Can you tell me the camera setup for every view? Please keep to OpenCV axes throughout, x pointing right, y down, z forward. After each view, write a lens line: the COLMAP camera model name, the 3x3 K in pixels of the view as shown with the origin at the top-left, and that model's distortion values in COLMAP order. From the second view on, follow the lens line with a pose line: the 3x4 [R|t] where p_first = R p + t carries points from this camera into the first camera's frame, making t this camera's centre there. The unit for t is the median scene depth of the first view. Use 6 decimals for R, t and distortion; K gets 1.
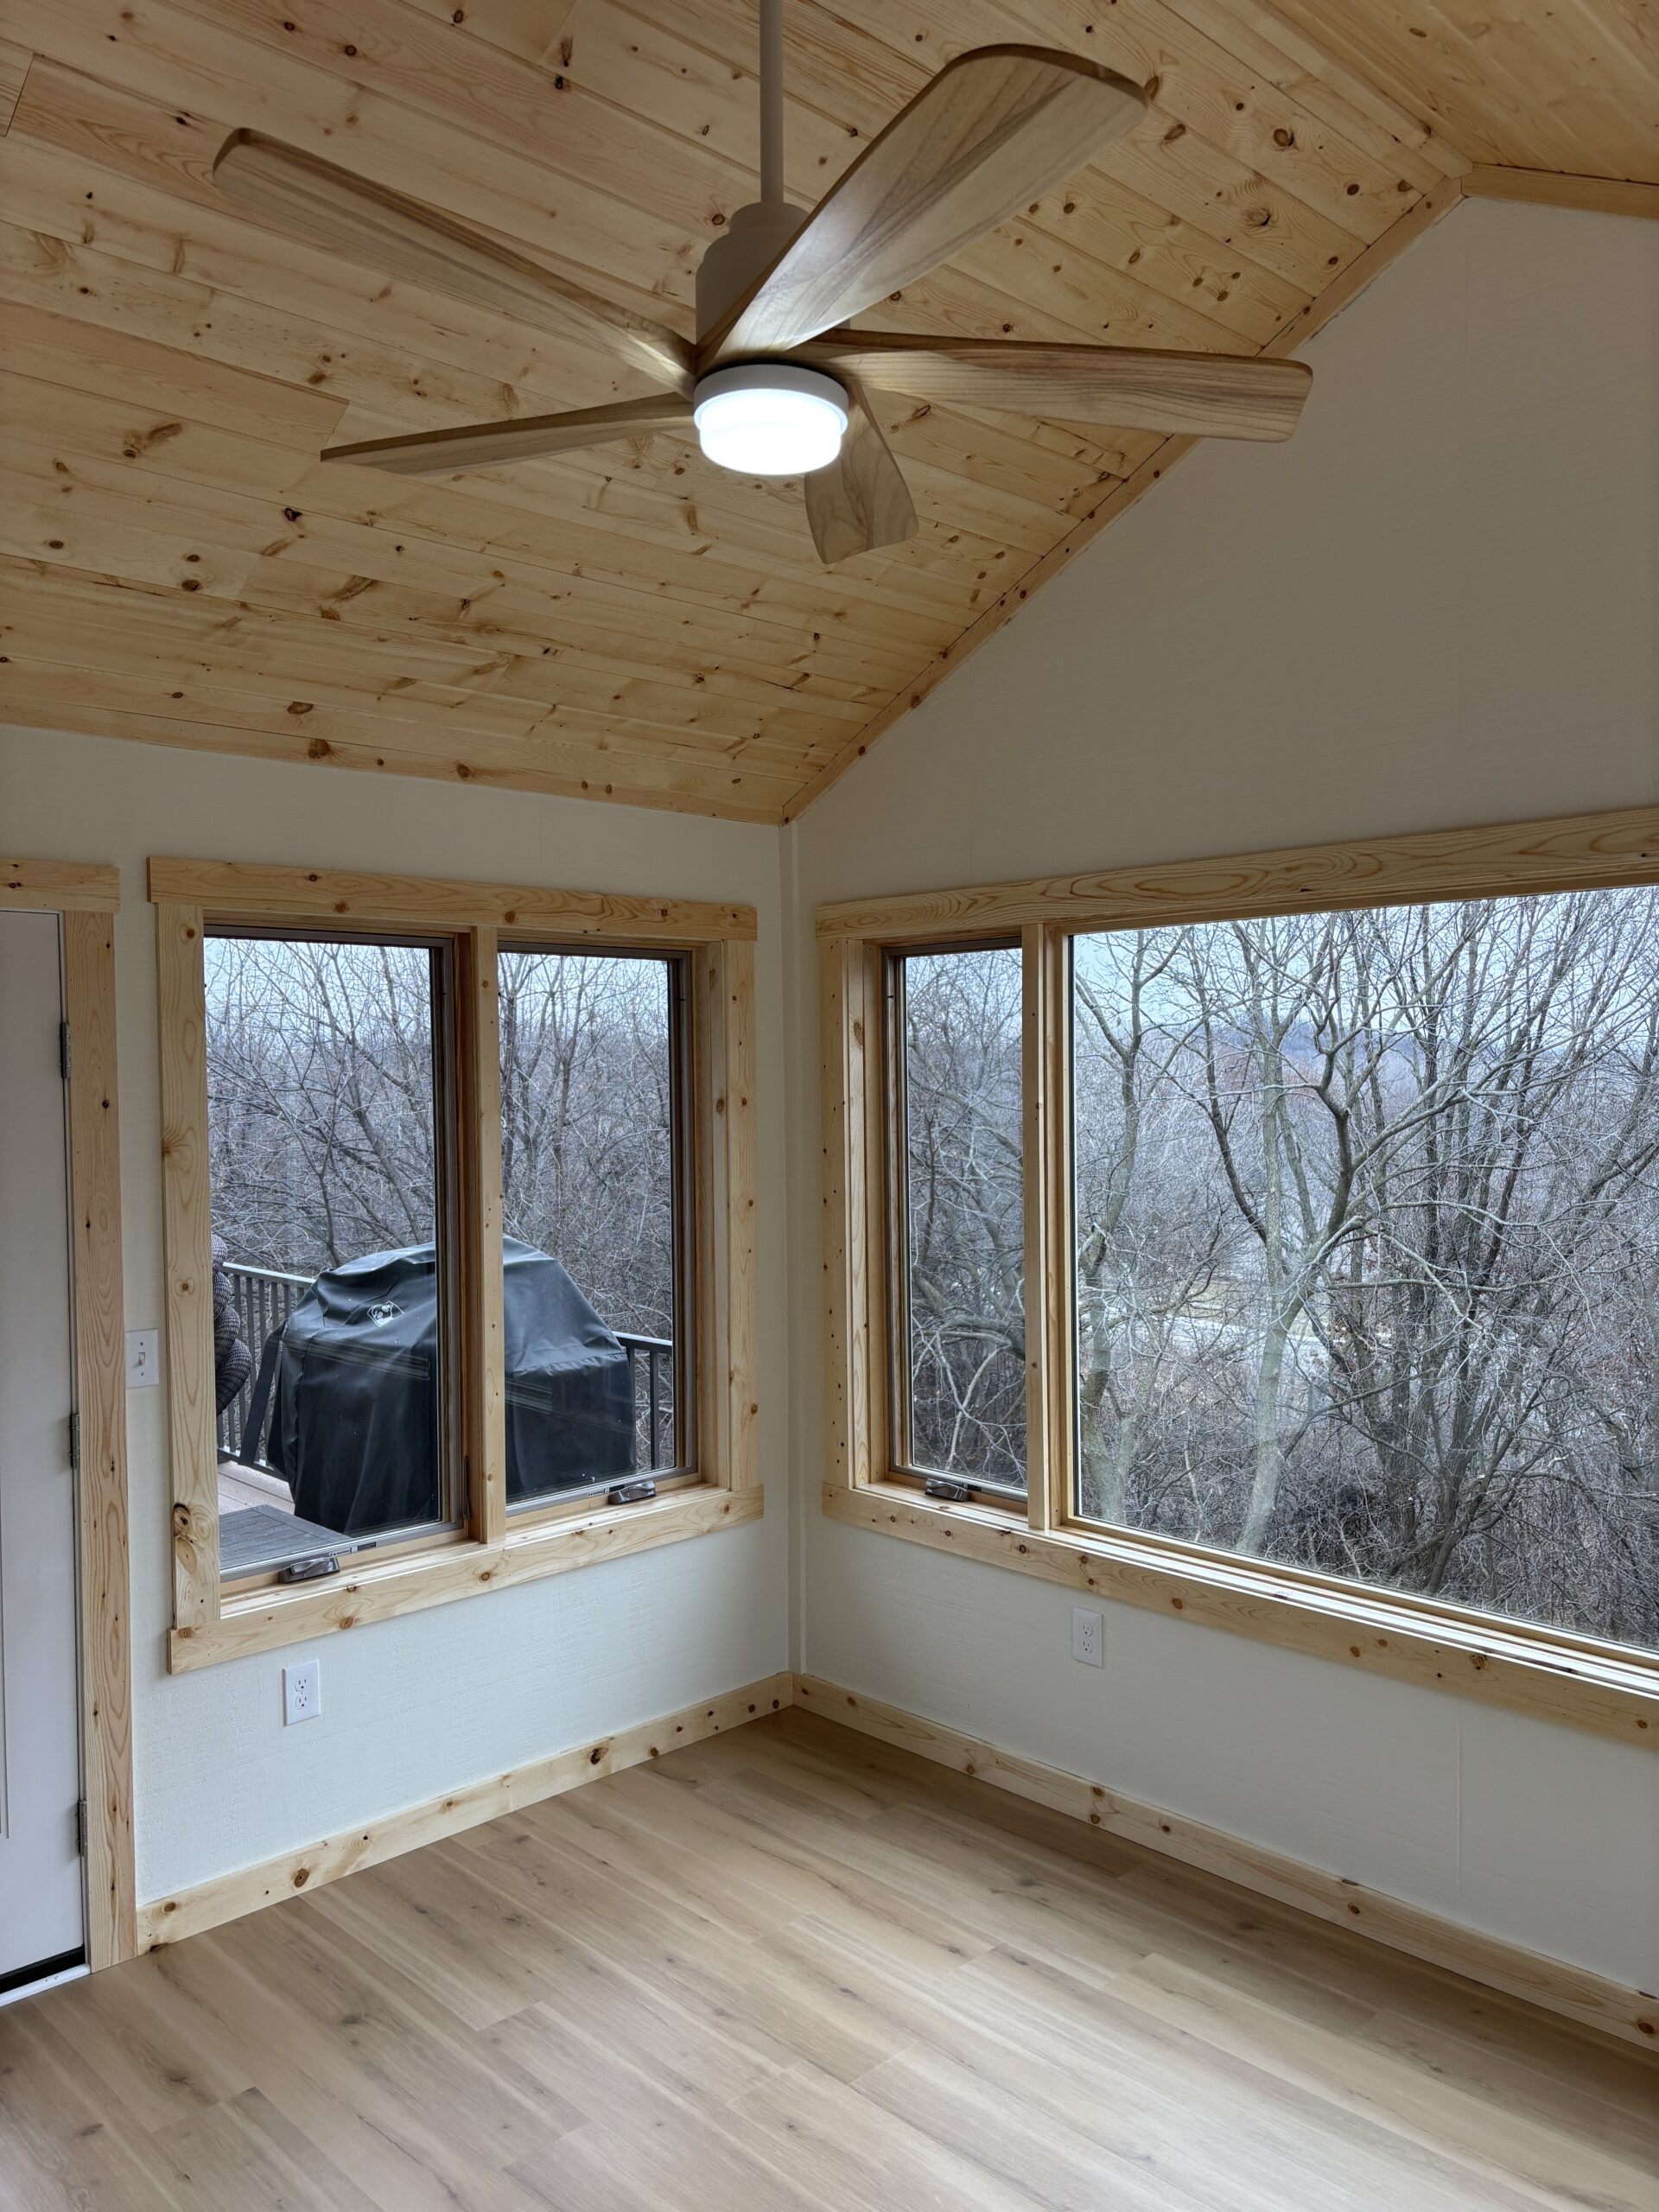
lens RADIAL K [[1654.3, 0, 844.8], [0, 1654.3, 1112.2], [0, 0, 1]] dist [0.050773, -0.047173]
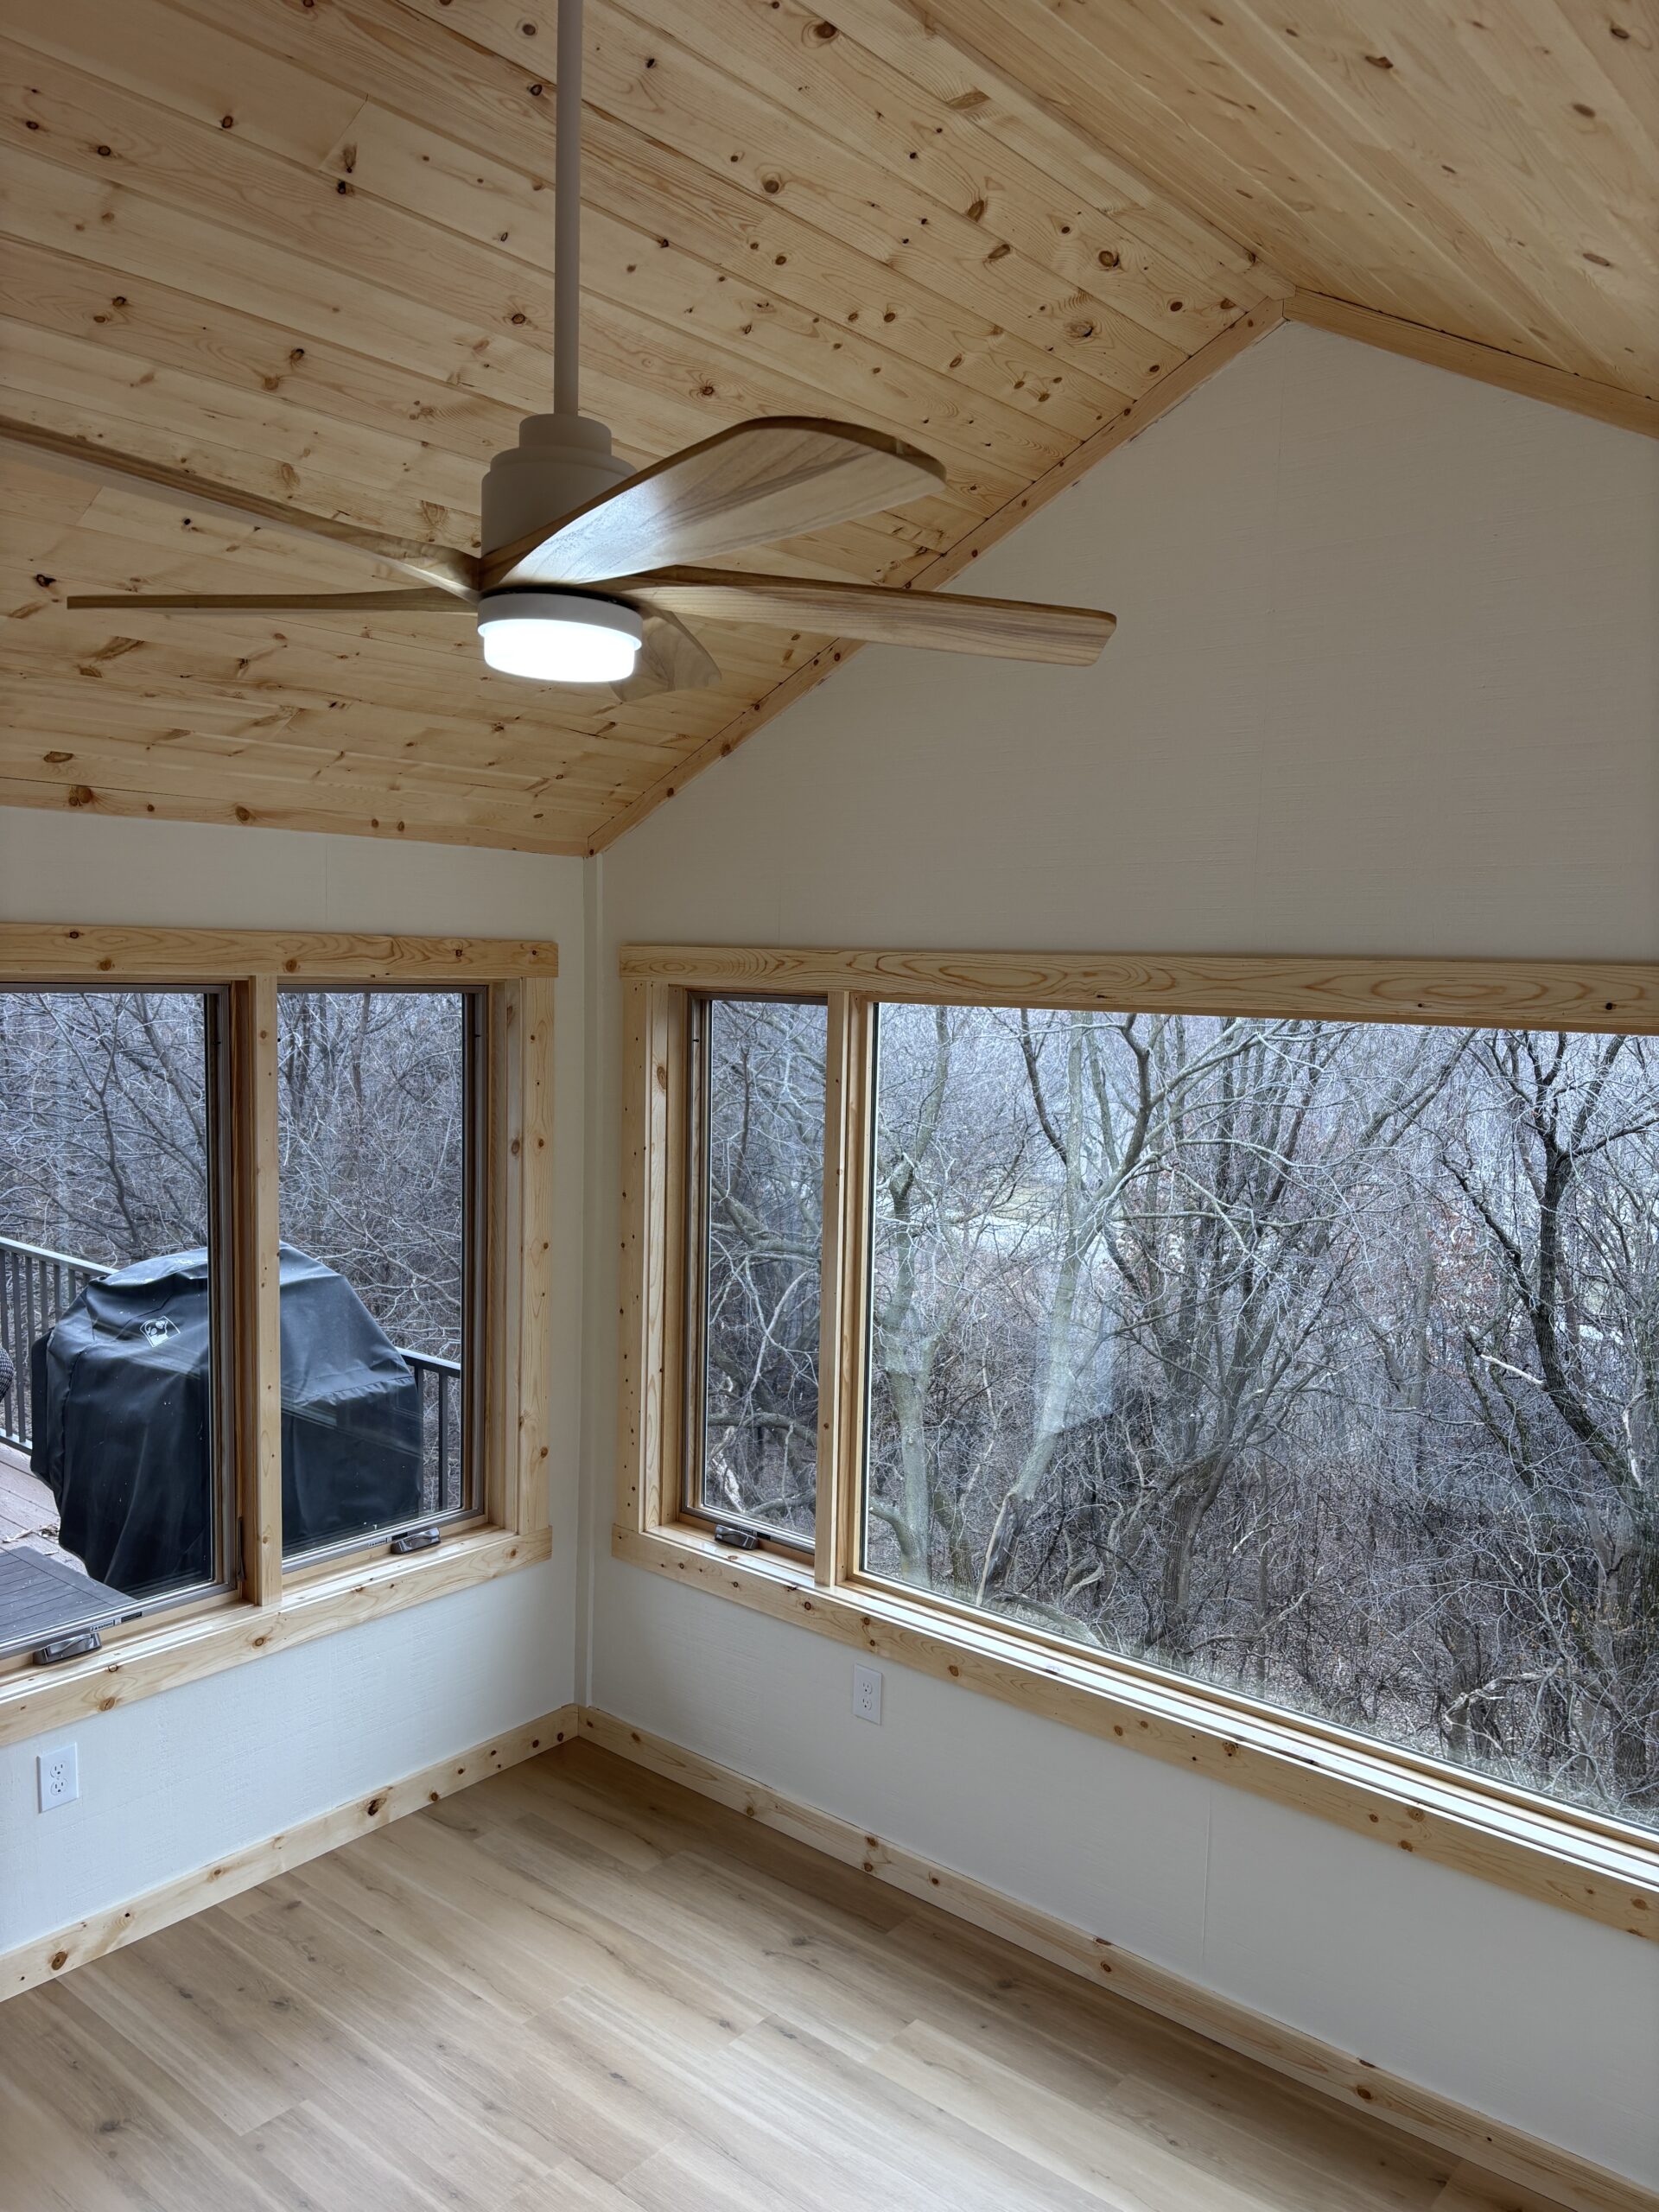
lens RADIAL K [[1654.3, 0, 844.8], [0, 1654.3, 1112.2], [0, 0, 1]] dist [0.050773, -0.047173]
pose [[0.993452, 0.024503, 0.111595, 0.009927], [-0.031988, 0.997321, 0.065788, -0.118851], [-0.109684, -0.068926, 0.991574, 0.012214]]
